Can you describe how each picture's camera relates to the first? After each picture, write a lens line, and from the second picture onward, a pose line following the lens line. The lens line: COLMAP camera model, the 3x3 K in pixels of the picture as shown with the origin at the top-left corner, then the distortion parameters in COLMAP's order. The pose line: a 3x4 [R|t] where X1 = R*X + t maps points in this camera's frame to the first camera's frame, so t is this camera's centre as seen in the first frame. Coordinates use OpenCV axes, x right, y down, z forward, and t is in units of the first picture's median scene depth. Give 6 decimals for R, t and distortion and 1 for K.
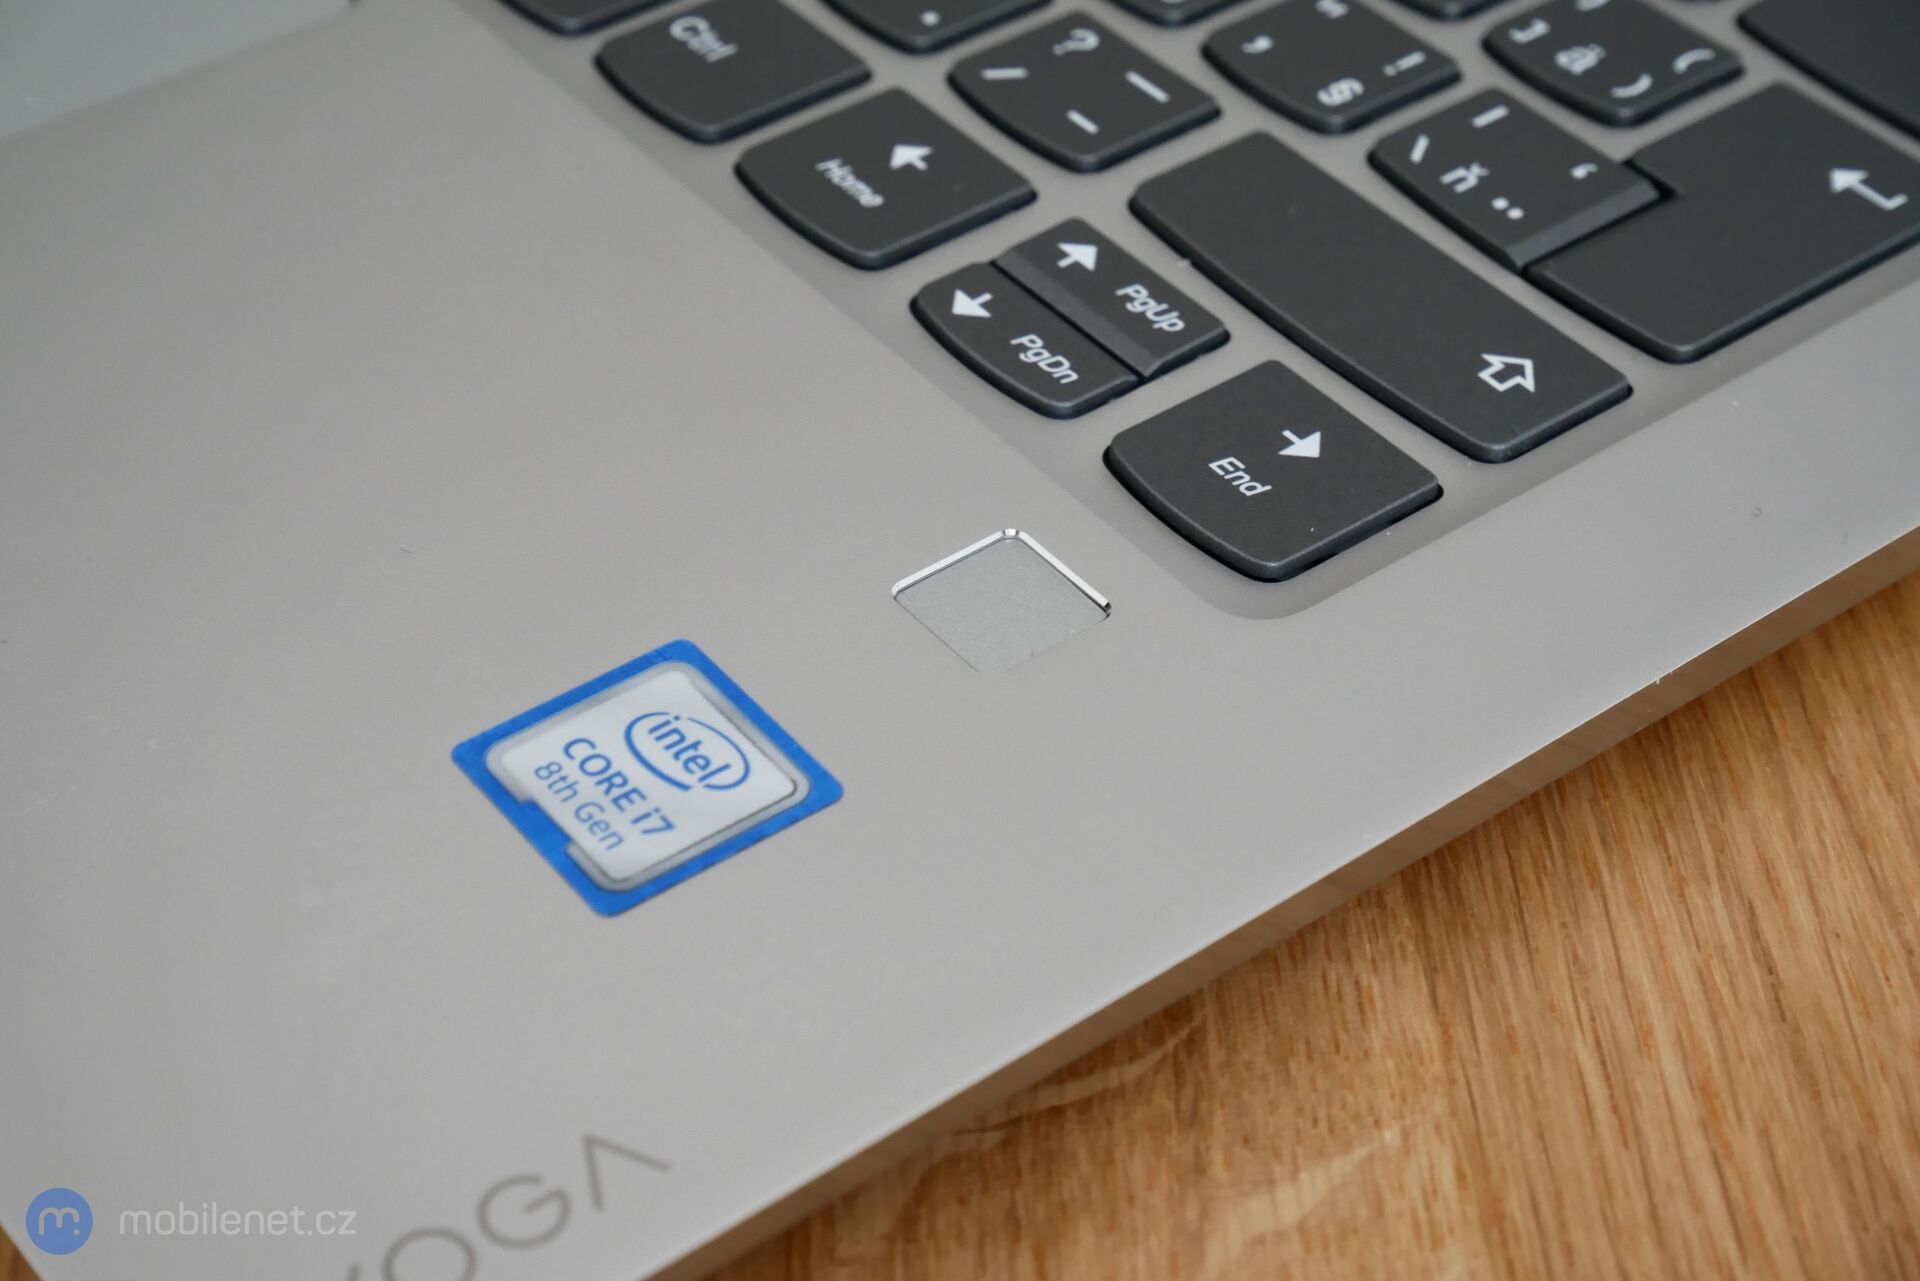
lens RADIAL K [[3598.1, 0, 960.0], [0, 3598.1, 640.5], [0, 0, 1]] dist [0.004946, 0.352967]
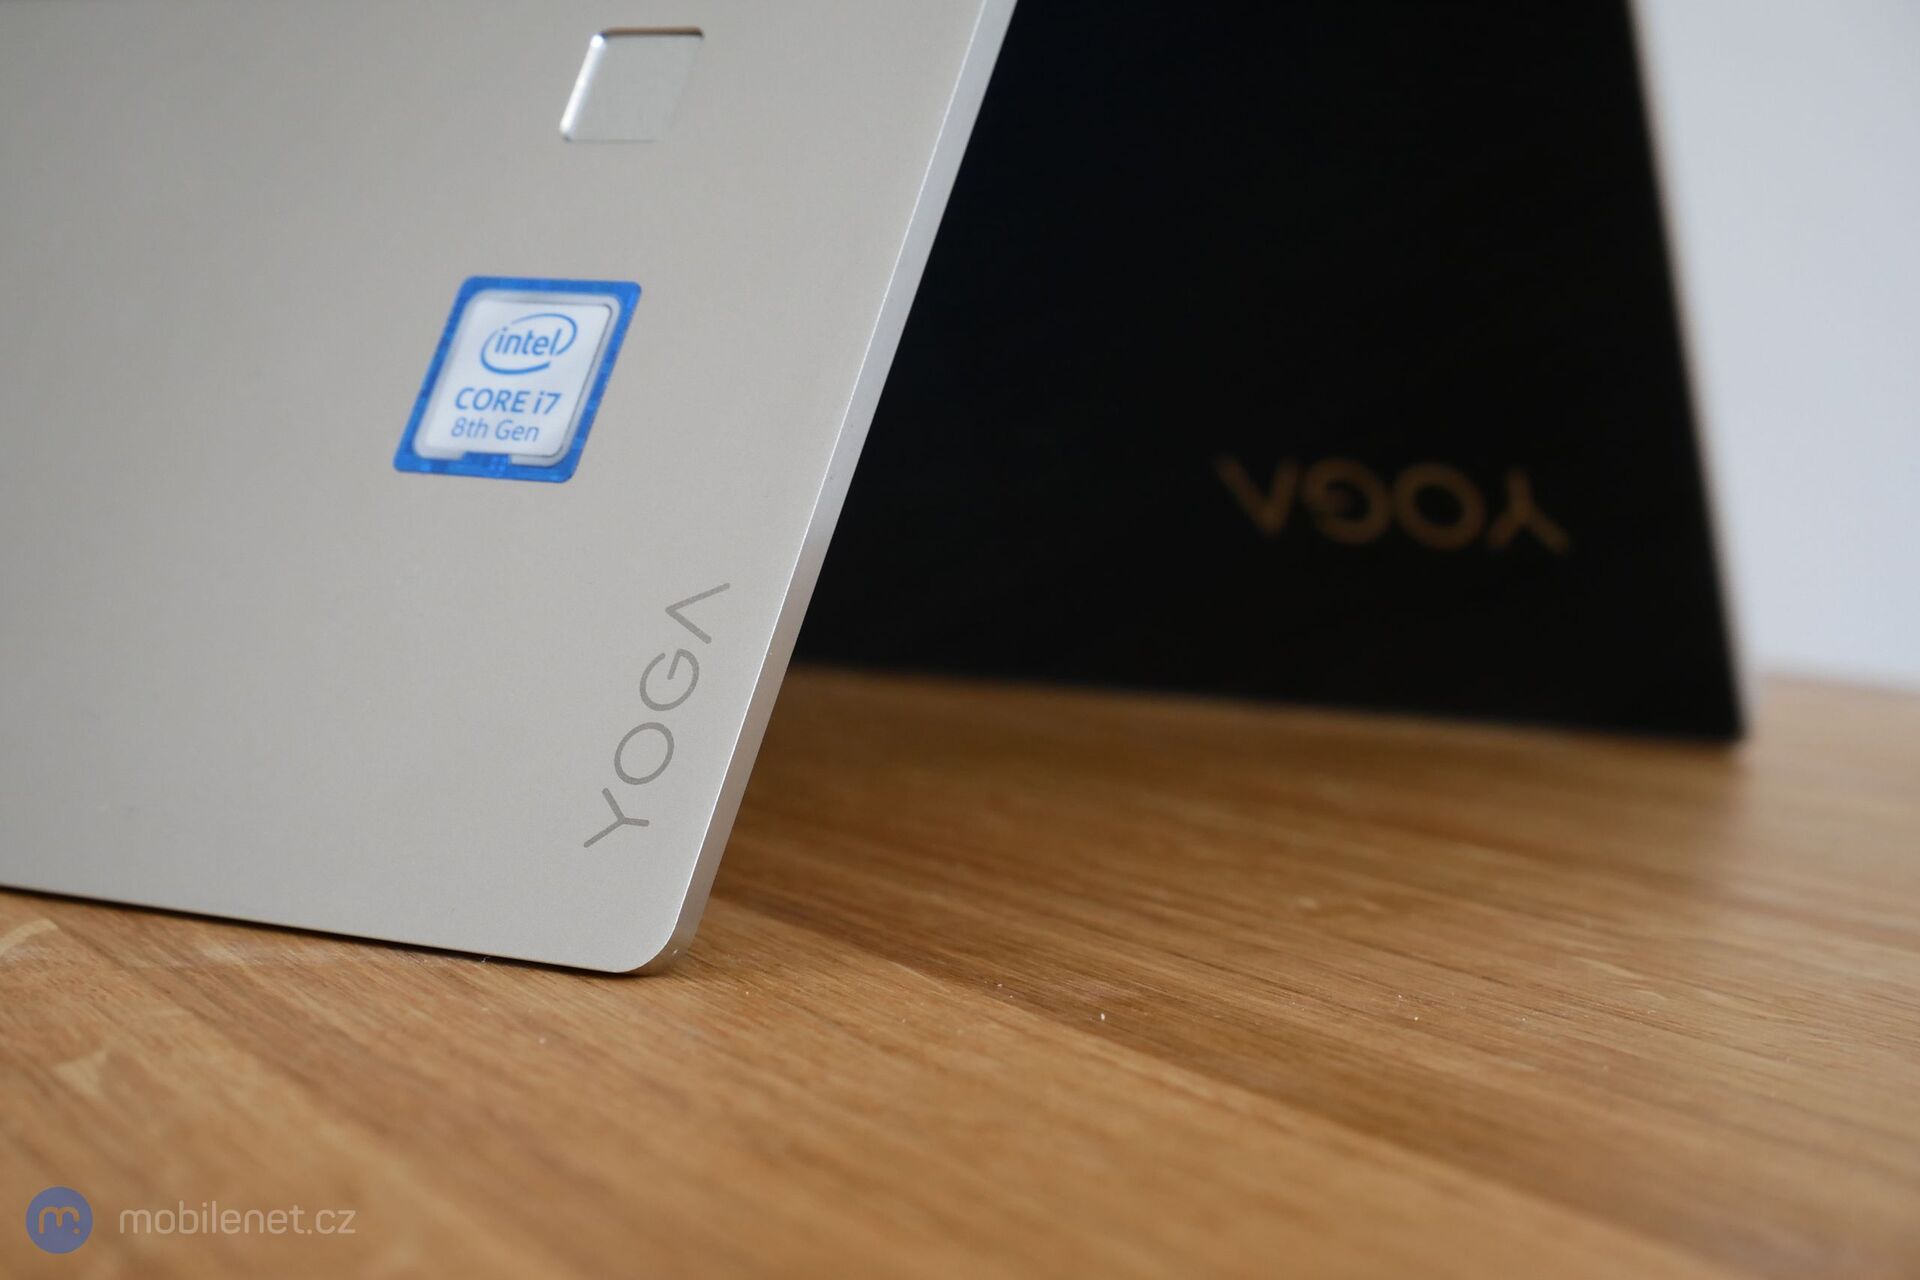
lens RADIAL K [[3813.4, 0, 960.0], [0, 3813.4, 640.0], [0, 0, 1]] dist [-0.012600, -0.275658]
pose [[0.741536, -0.668427, -0.057714, 0.045507], [0.667706, 0.726854, 0.160786, -0.007995], [-0.065524, -0.157764, 0.985300, -0.360787]]
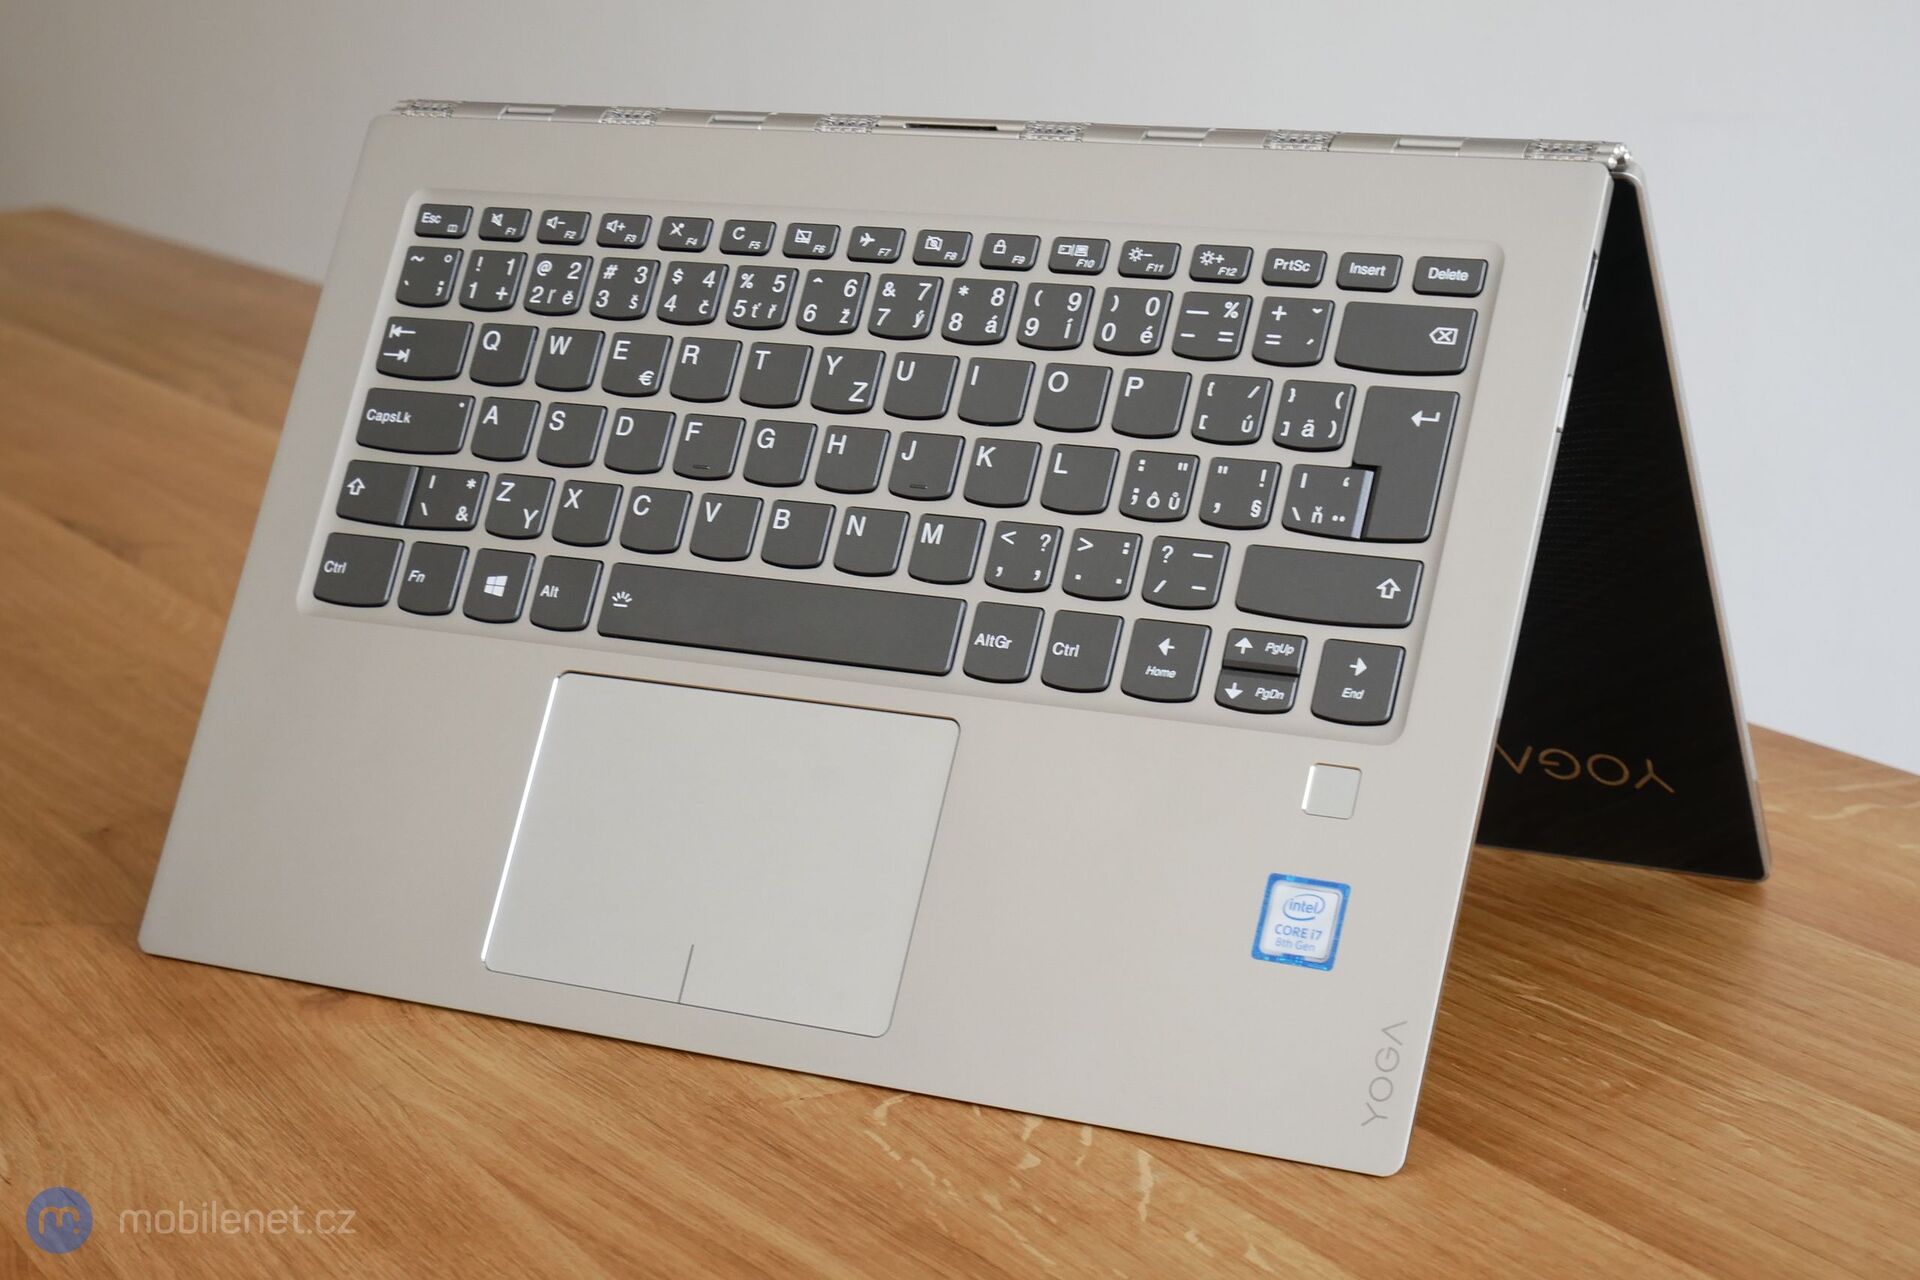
lens RADIAL K [[3813.4, 0, 960.0], [0, 3813.4, 640.0], [0, 0, 1]] dist [-0.012600, -0.275658]
pose [[0.708459, -0.692053, -0.138381, 0.345525], [0.699543, 0.662643, 0.267477, -1.261349], [-0.093411, -0.286300, 0.953576, -2.170637]]
